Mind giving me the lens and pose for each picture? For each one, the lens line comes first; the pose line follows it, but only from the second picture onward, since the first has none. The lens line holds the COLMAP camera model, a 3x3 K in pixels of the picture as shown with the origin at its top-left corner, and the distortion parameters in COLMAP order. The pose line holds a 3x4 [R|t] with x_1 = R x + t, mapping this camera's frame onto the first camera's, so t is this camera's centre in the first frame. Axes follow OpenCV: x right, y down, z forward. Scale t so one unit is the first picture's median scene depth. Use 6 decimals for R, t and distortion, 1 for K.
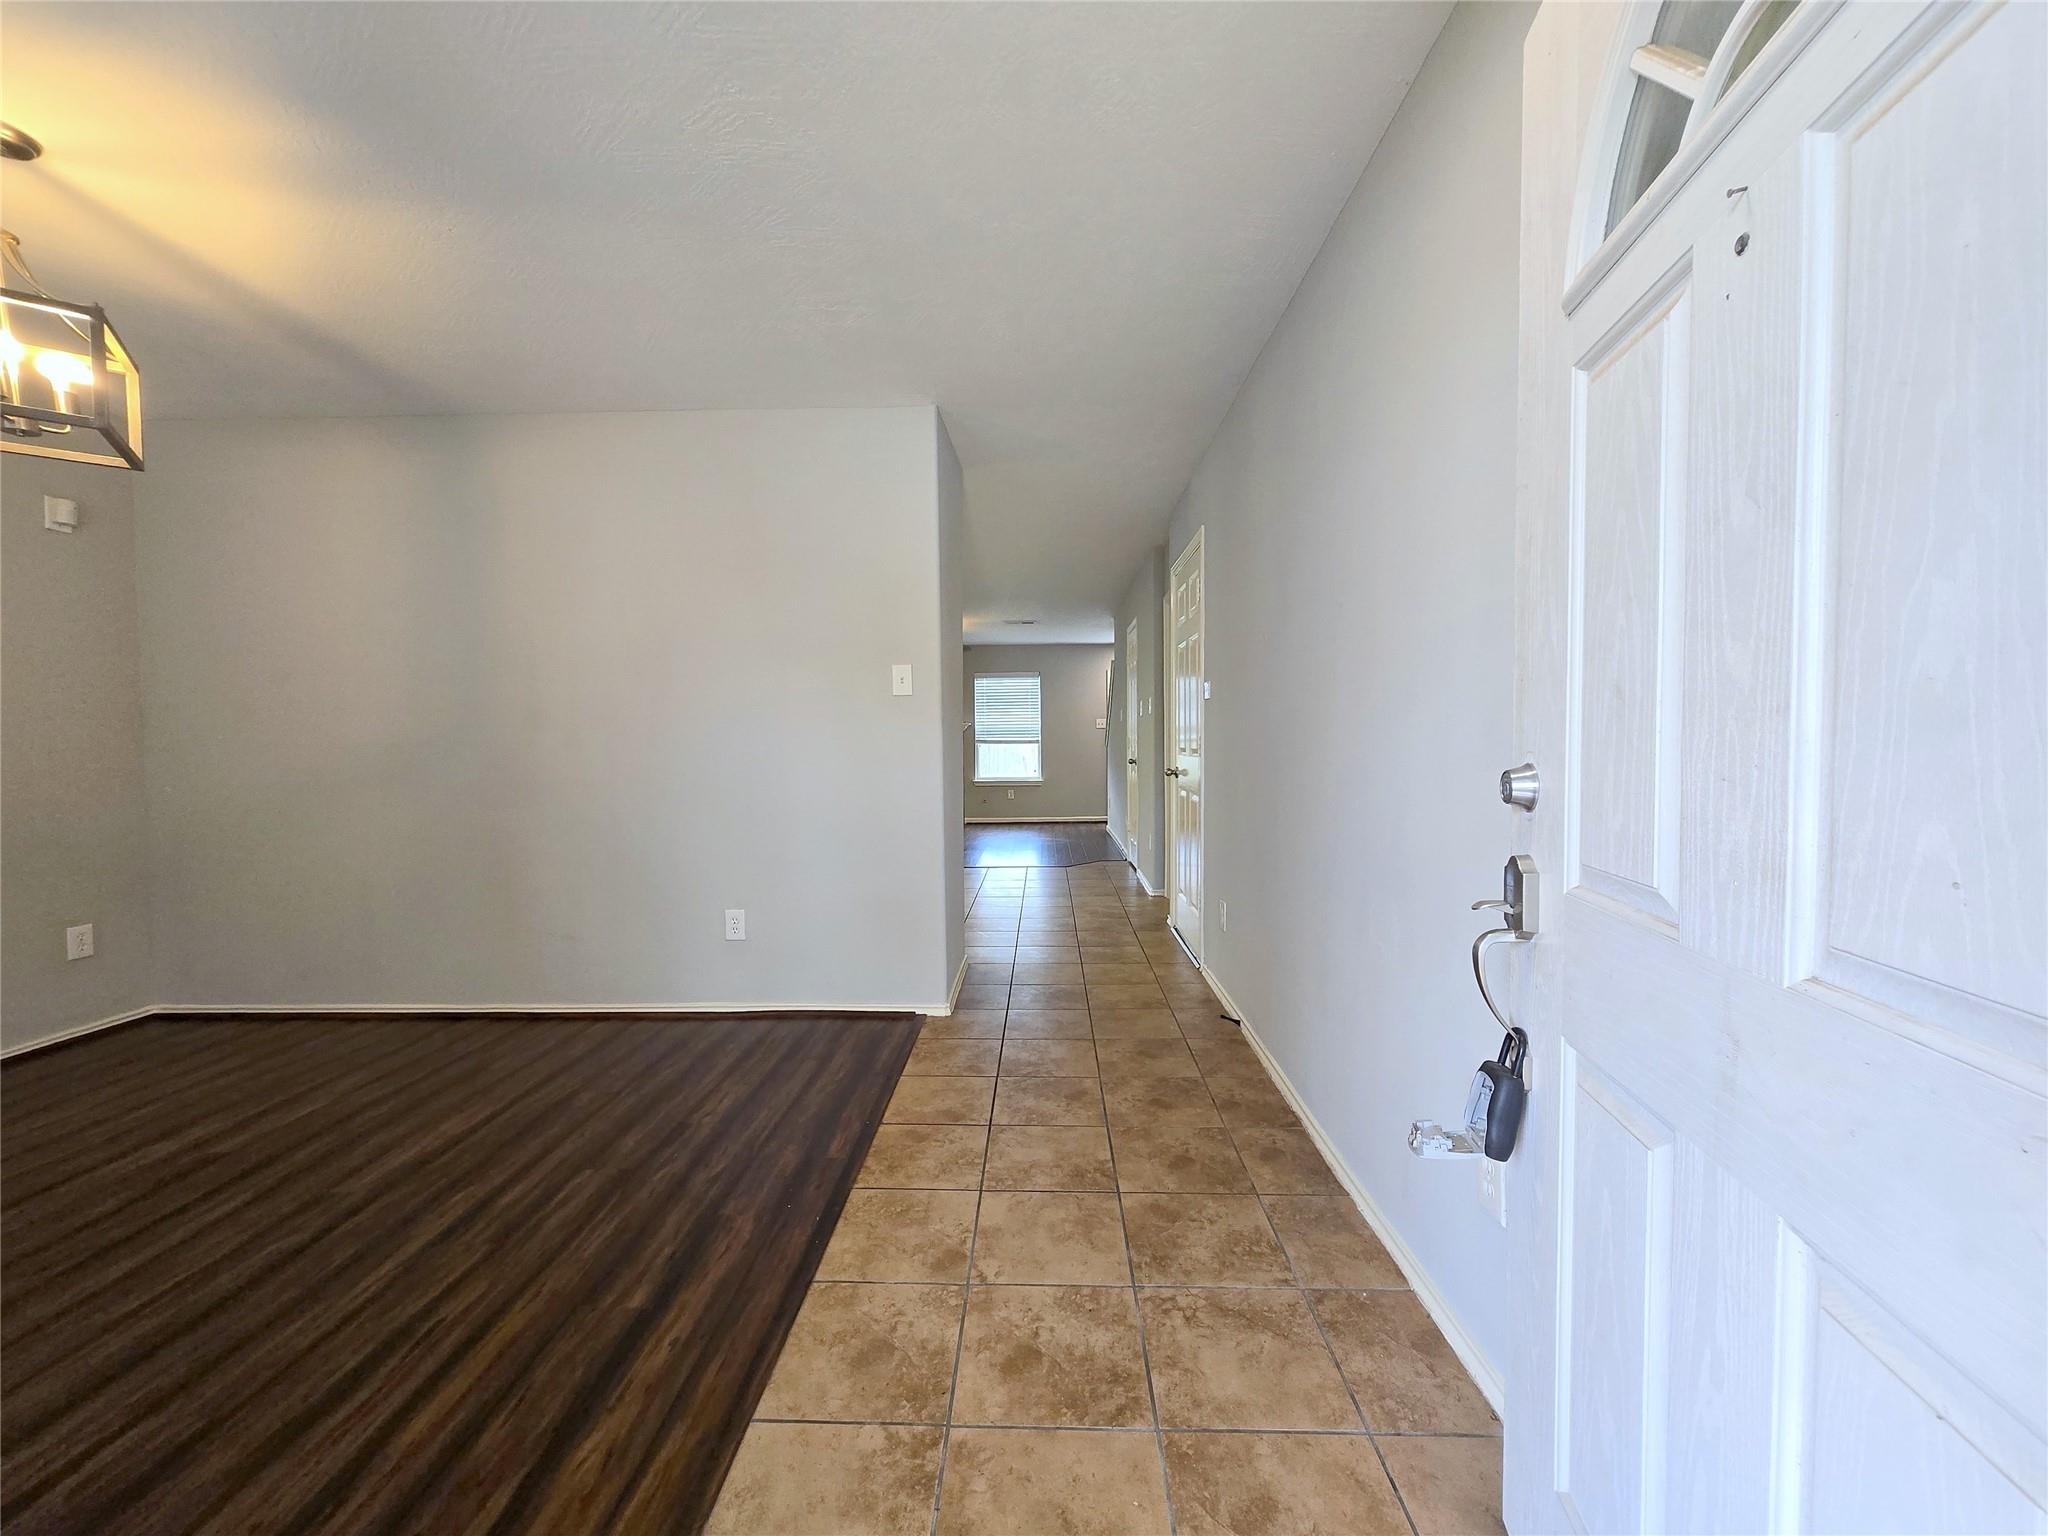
lens RADIAL K [[801.6, 0, 1028.4], [0, 801.6, 762.1], [0, 0, 1]] dist [0.000353, -0.000281]
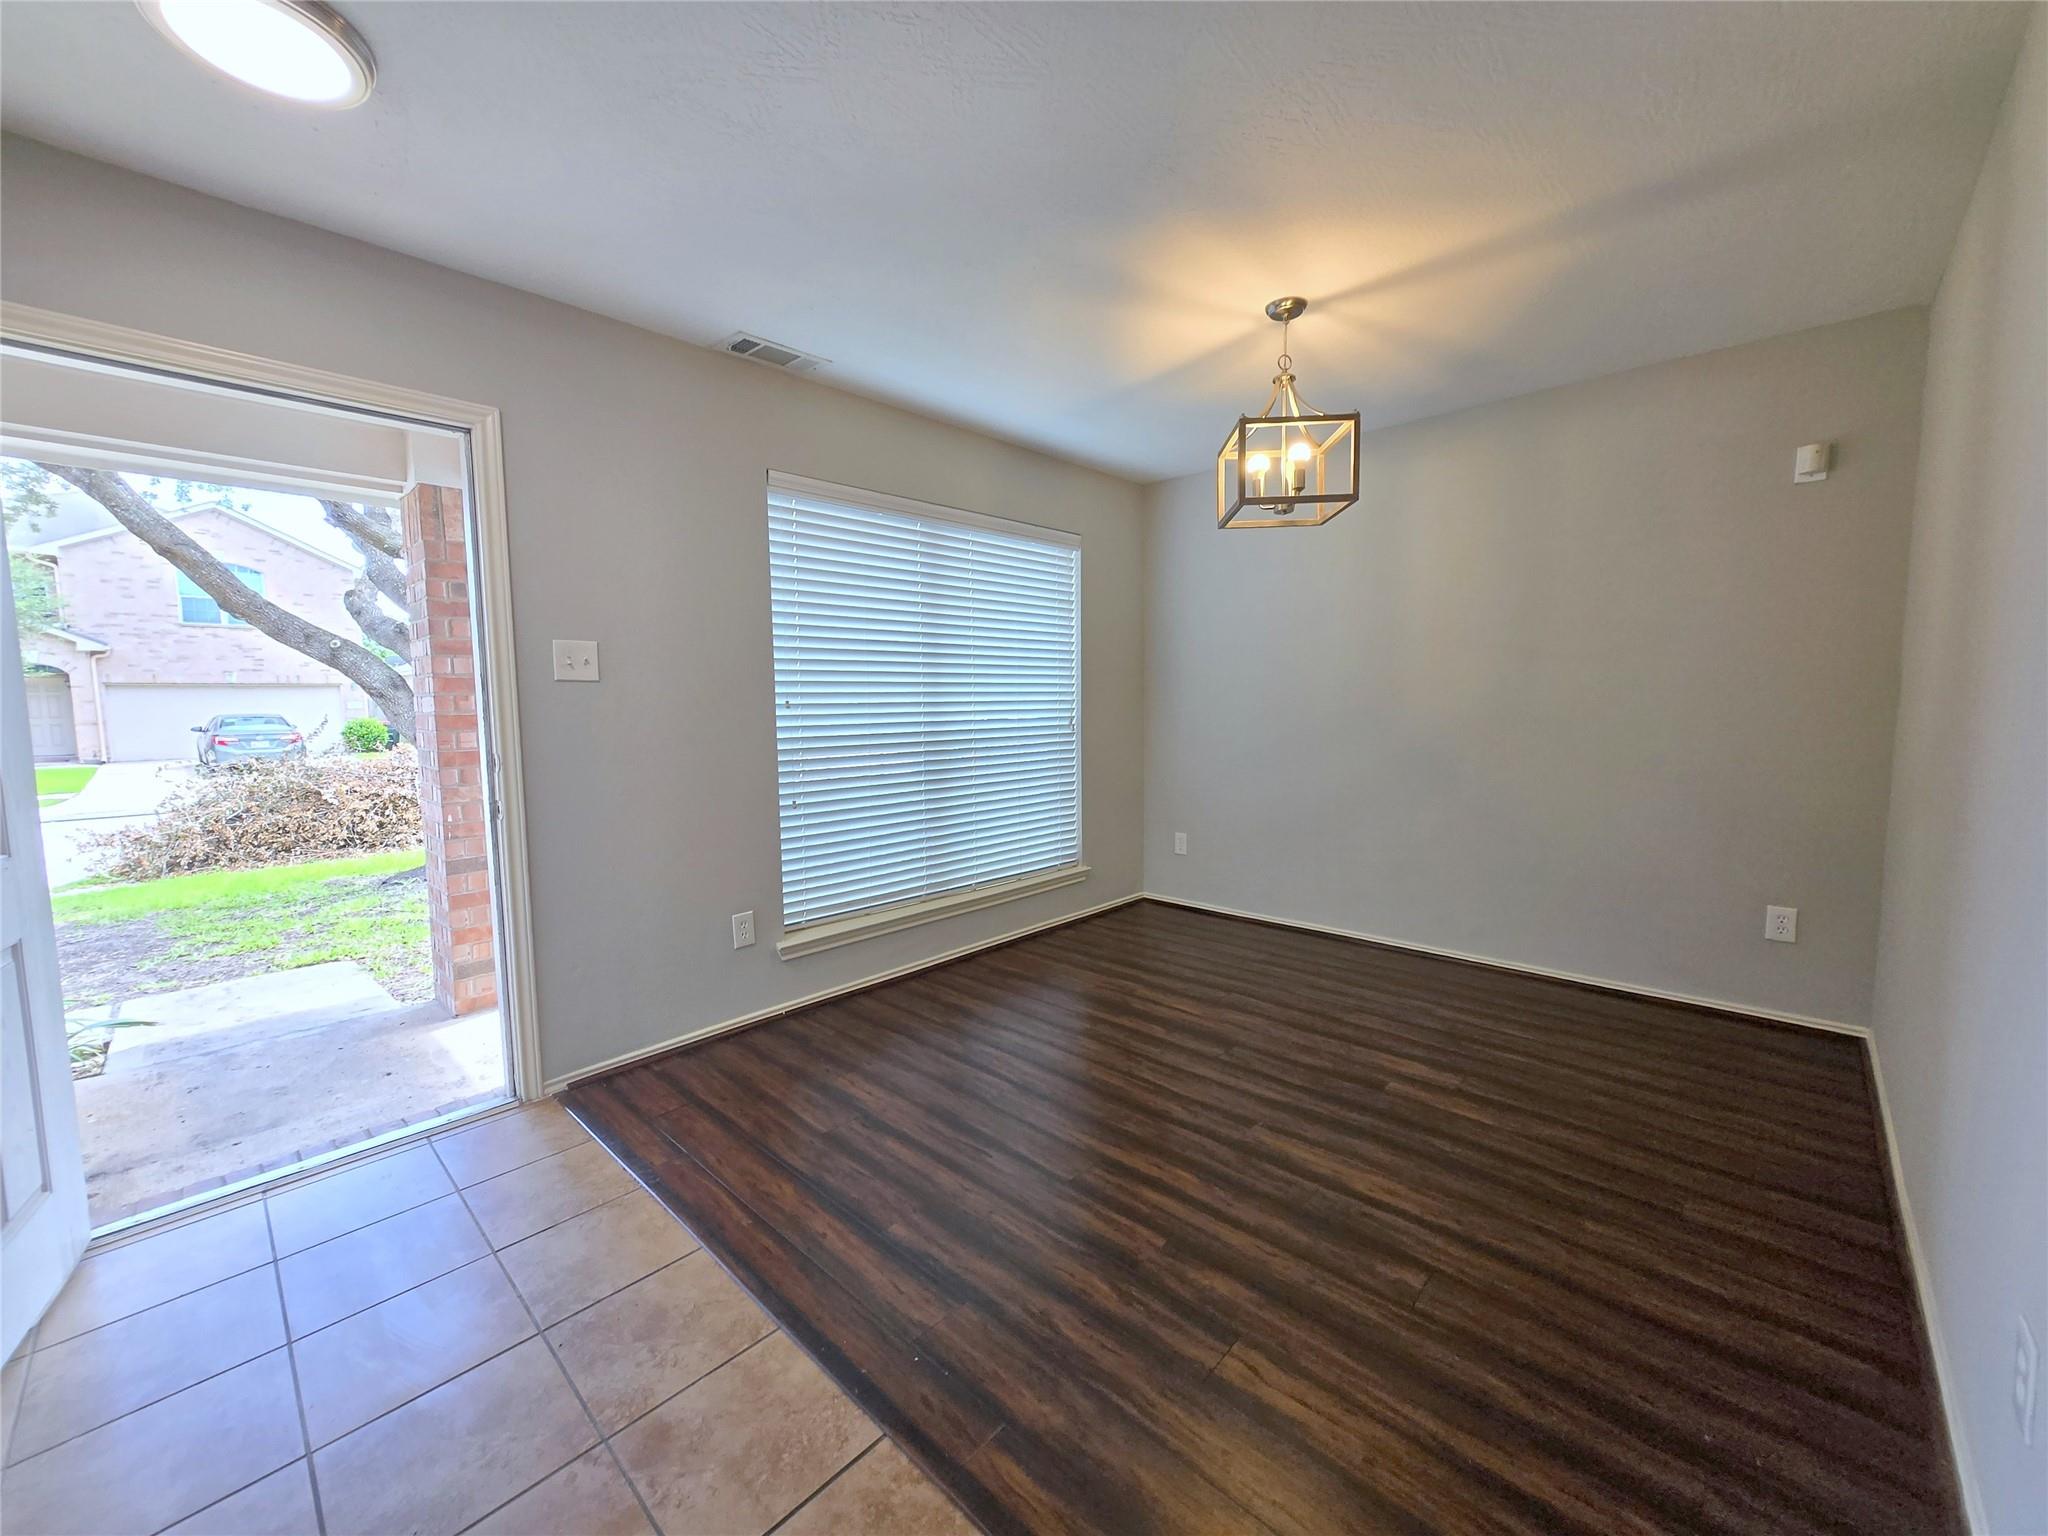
lens RADIAL K [[811.5, 0, 1017.8], [0, 811.5, 736.2], [0, 0, 1]] dist [0.001193, 0.000133]
pose [[-0.676626, 0.053850, -0.734355, 0.163862], [-0.002685, 0.997135, 0.075593, -0.094801], [0.736322, 0.053120, -0.674543, 1.444604]]
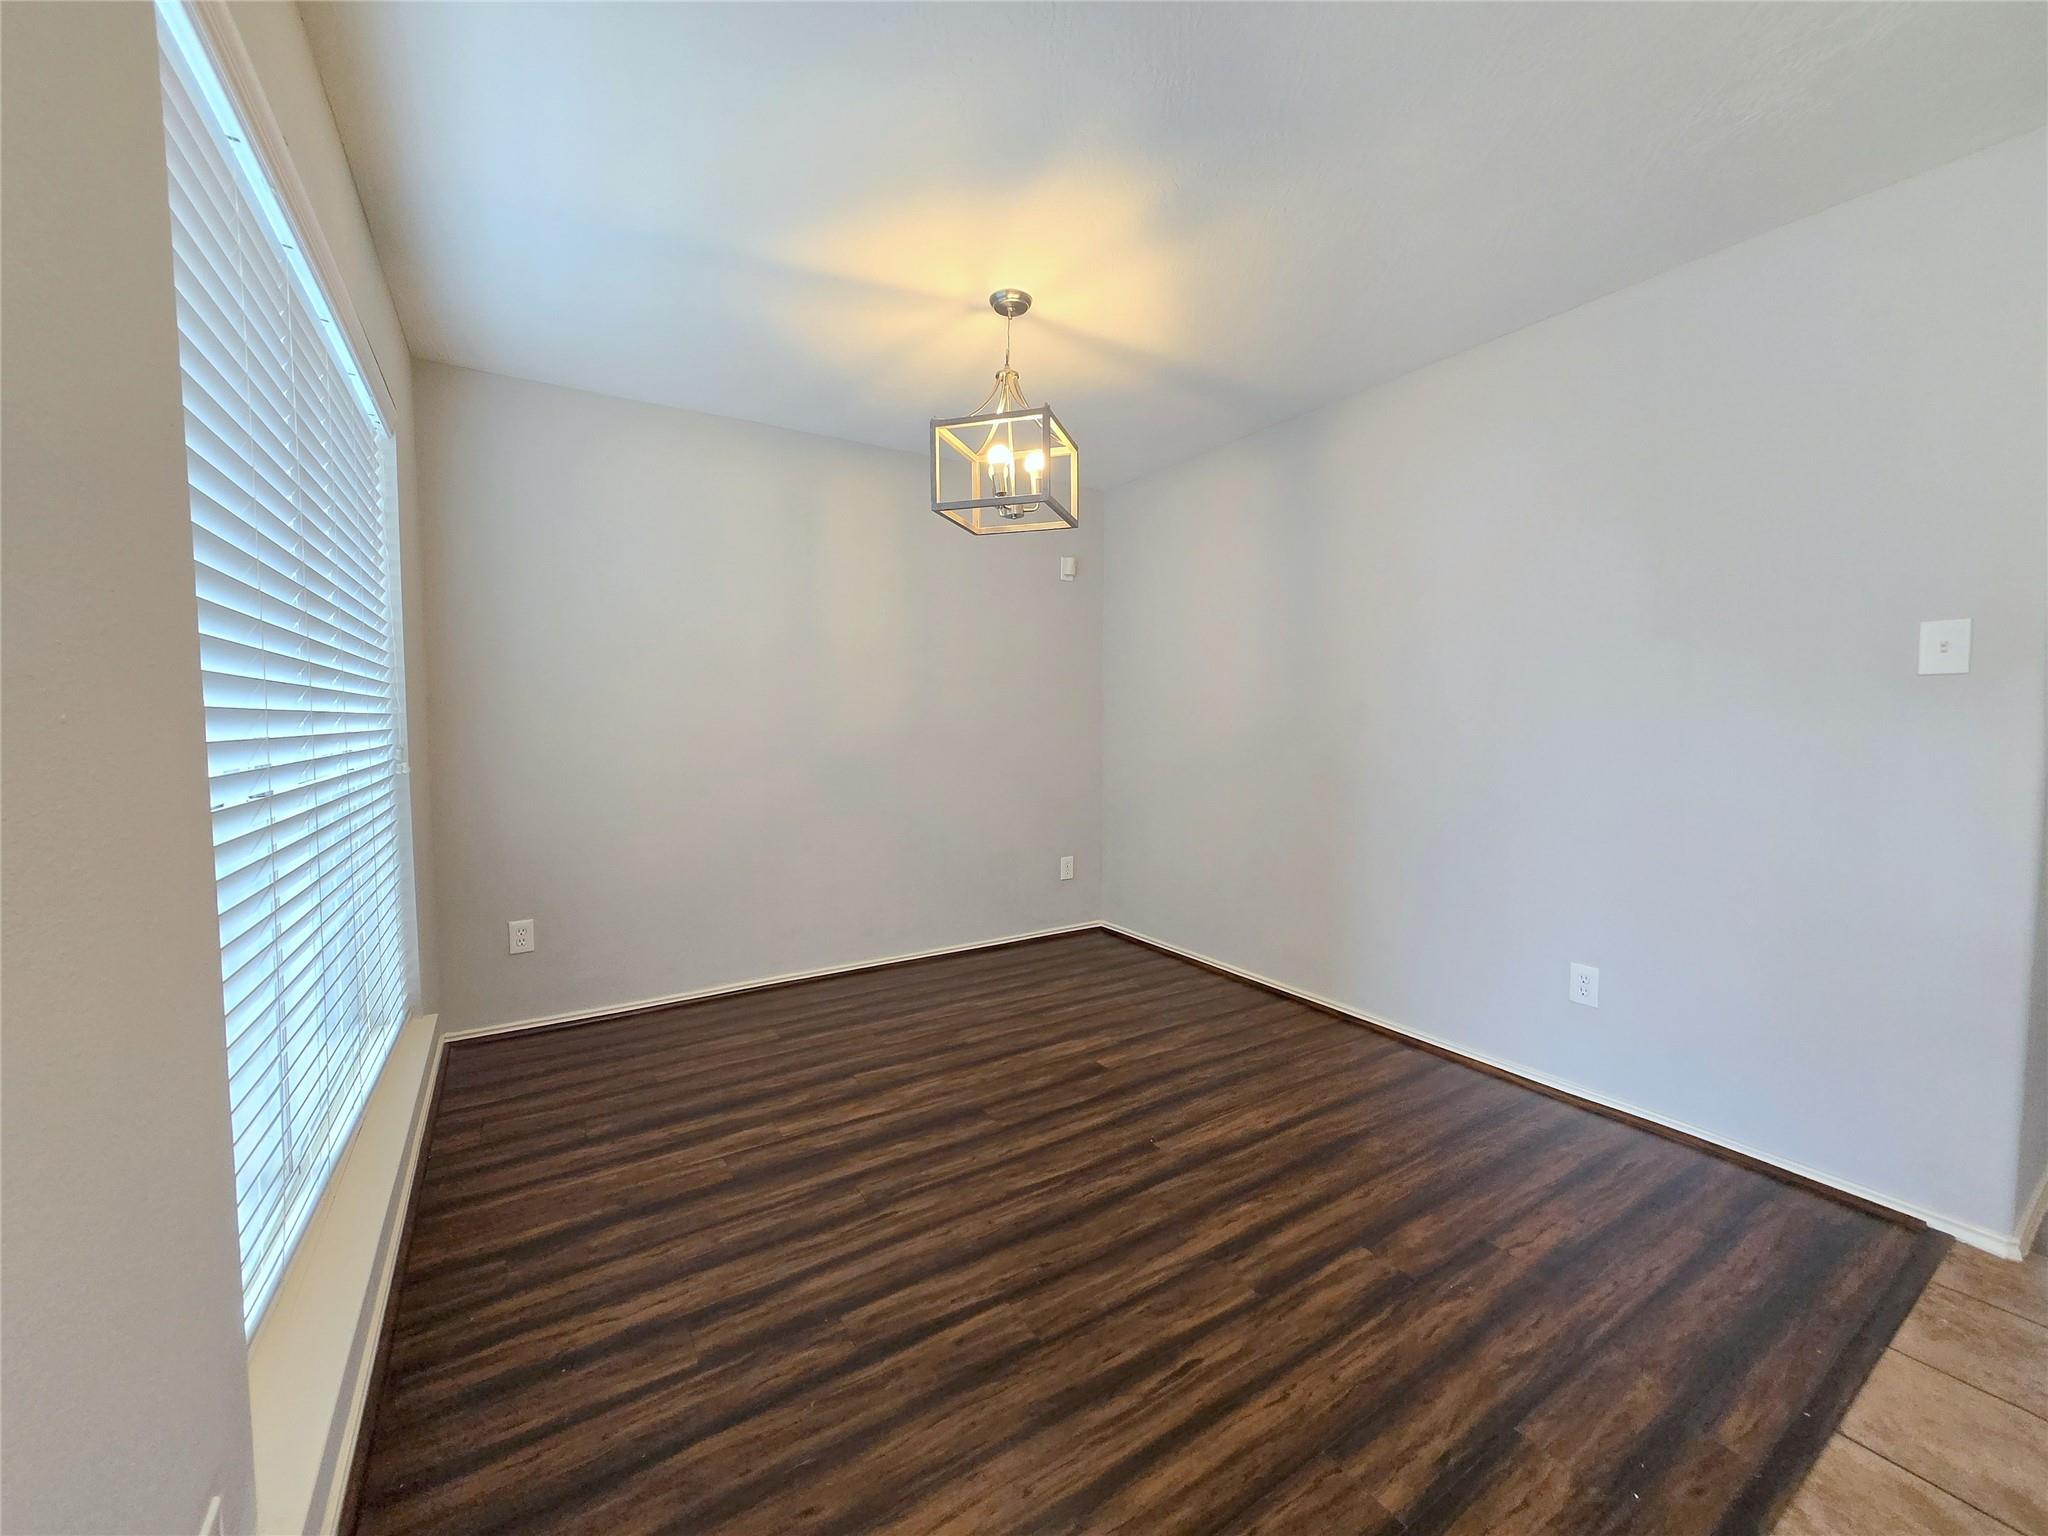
lens RADIAL K [[801.6, 0, 1028.4], [0, 801.6, 762.1], [0, 0, 1]] dist [0.000353, -0.000281]
pose [[0.556676, 0.057173, -0.828760, -0.063611], [-0.028782, 0.998357, 0.049540, -0.049423], [0.830231, -0.003725, 0.557407, 0.217351]]
